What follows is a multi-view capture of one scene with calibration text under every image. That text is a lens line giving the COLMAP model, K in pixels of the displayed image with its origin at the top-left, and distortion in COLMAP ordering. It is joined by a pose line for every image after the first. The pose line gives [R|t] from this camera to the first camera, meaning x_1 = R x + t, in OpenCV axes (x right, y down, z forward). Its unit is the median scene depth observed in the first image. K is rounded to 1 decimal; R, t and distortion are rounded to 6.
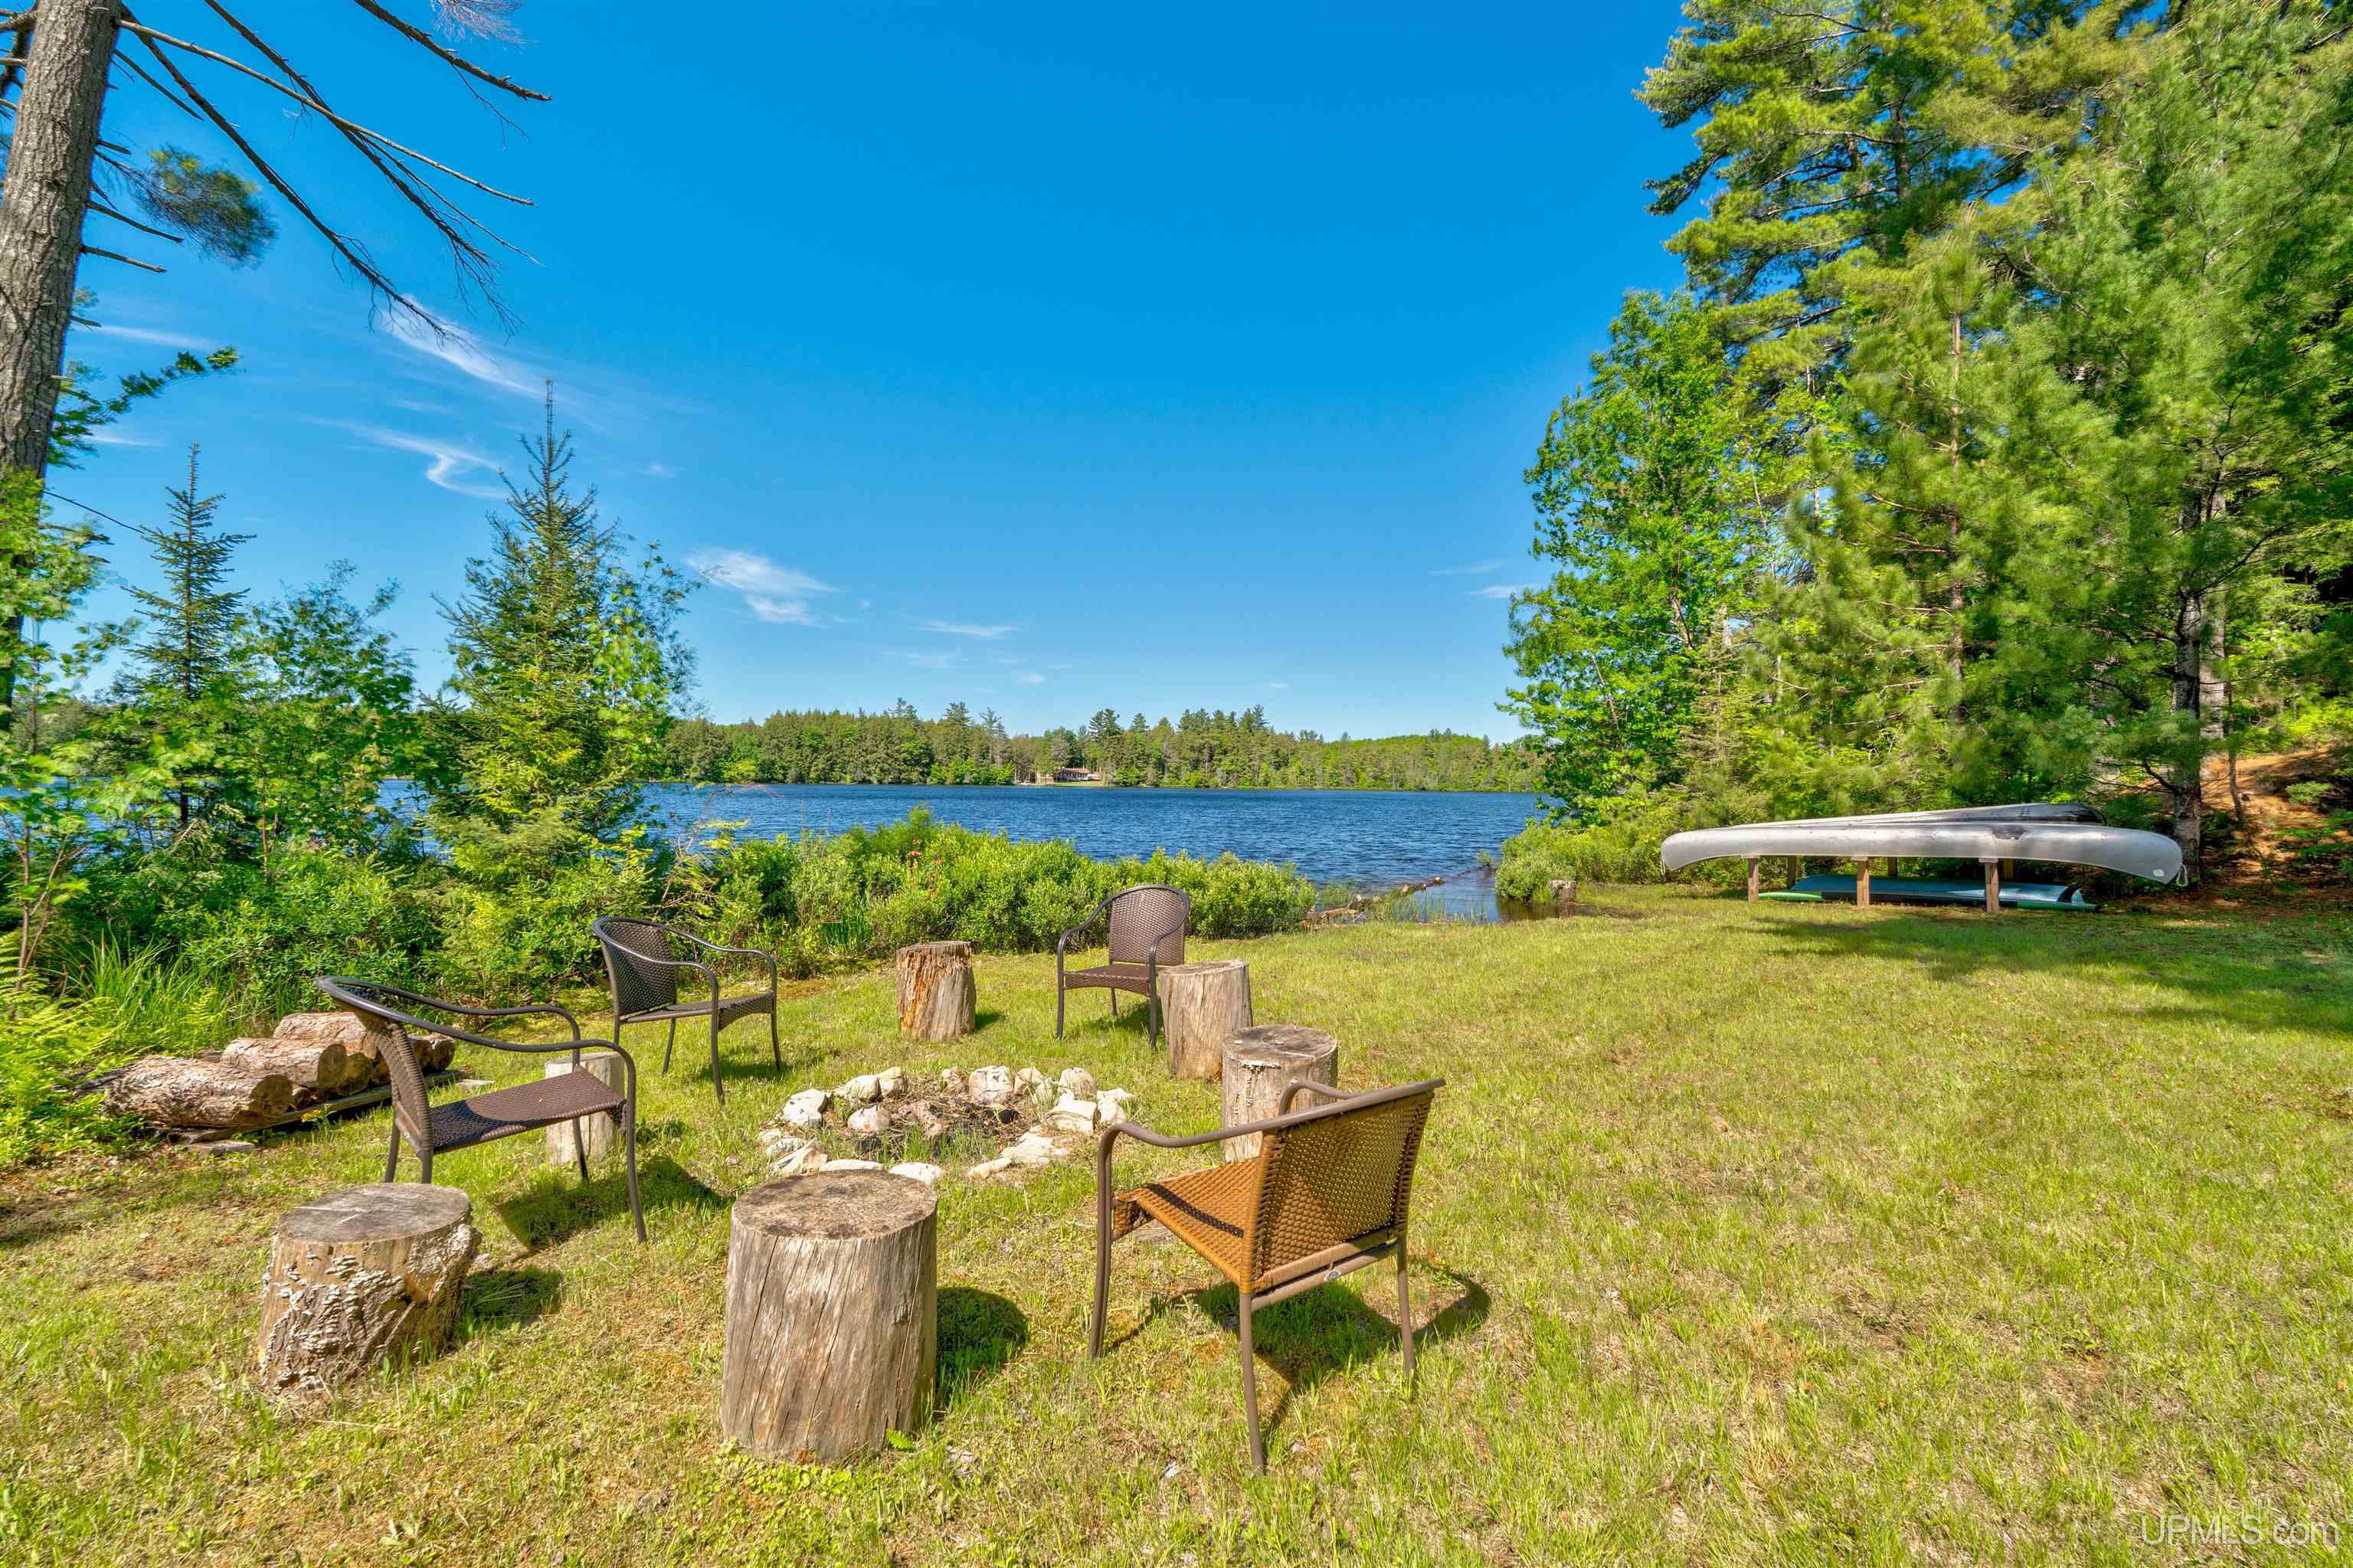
lens RADIAL K [[1060.3, 0, 1174.0], [0, 1060.3, 772.4], [0, 0, 1]] dist [0.001803, 0.000852]
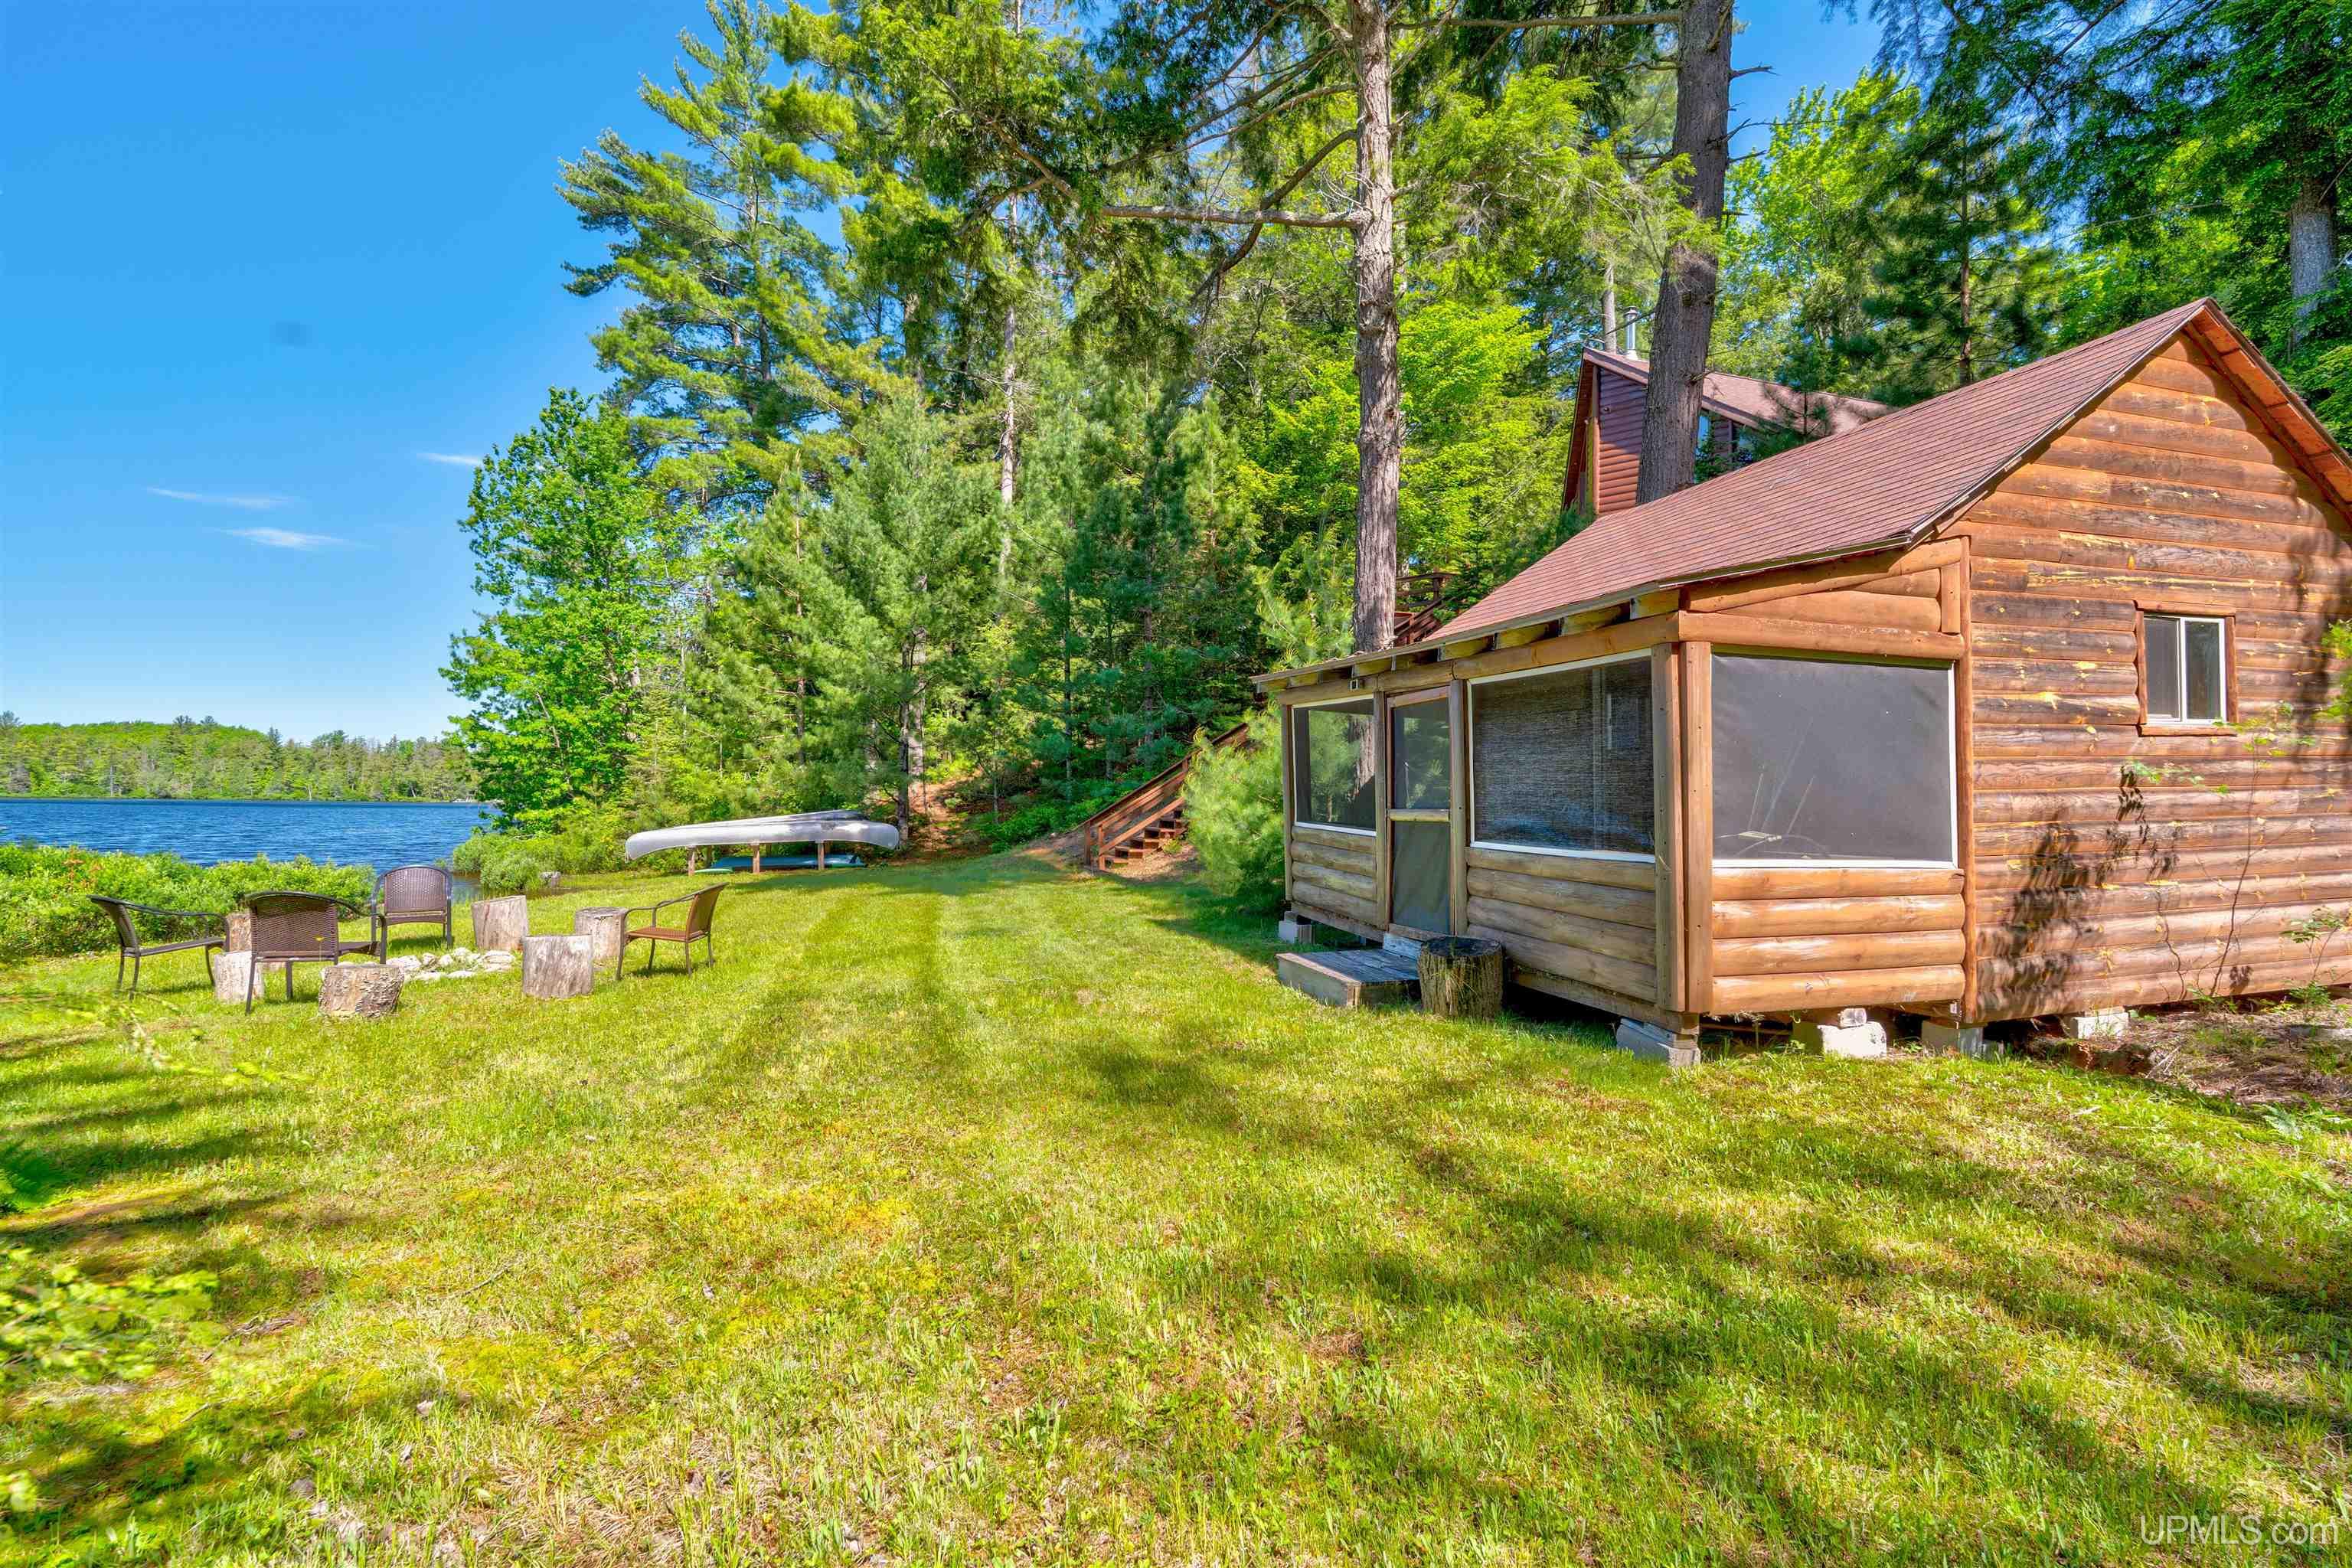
lens RADIAL K [[1059.9, 0, 1173.5], [0, 1059.9, 772.4], [0, 0, 1]] dist [0.001803, 0.000852]
pose [[0.541930, 0.019915, 0.840188, -0.292625], [-0.014995, 0.999789, -0.014027, -0.013985], [-0.840290, -0.004997, 0.542114, -0.333347]]
